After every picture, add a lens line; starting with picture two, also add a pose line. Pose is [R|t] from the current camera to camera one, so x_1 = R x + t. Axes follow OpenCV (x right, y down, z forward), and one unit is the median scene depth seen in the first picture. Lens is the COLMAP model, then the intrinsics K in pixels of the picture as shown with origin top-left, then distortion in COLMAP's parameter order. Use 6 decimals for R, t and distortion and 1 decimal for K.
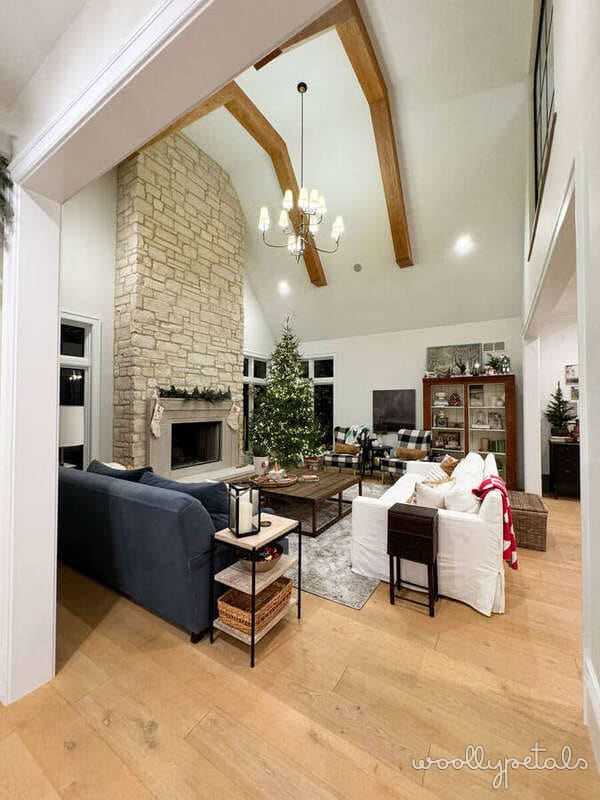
lens RADIAL K [[319.3, 0, 301.3], [0, 319.3, 400.2], [0, 0, 1]] dist [-0.002512, 0.000114]
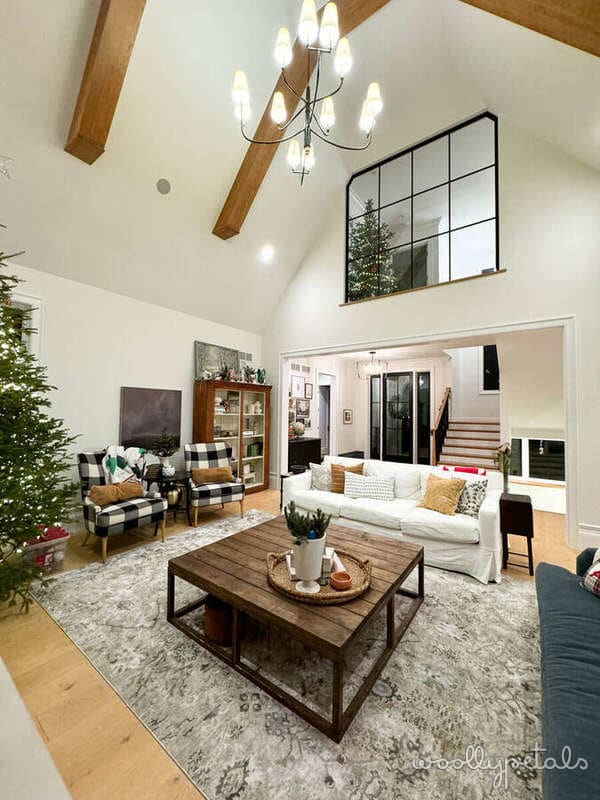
lens RADIAL K [[319.3, 0, 301.3], [0, 319.3, 400.2], [0, 0, 1]] dist [-0.002512, 0.000114]
pose [[0.073663, 0.031802, 0.996776, -0.422294], [-0.040109, 0.998777, -0.028902, -0.000216], [-0.996476, -0.037851, 0.074849, 0.717946]]
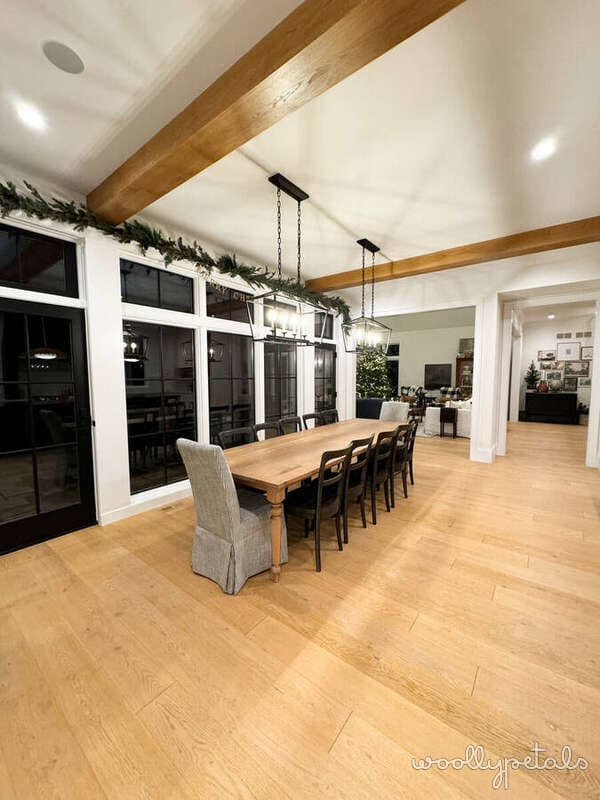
lens RADIAL K [[319.3, 0, 301.3], [0, 319.3, 400.2], [0, 0, 1]] dist [-0.002512, 0.000114]
pose [[0.995470, 0.003274, -0.095022, -0.300211], [0.006025, 0.995227, 0.097406, -0.012745], [0.094887, -0.097537, 0.990698, -0.841716]]
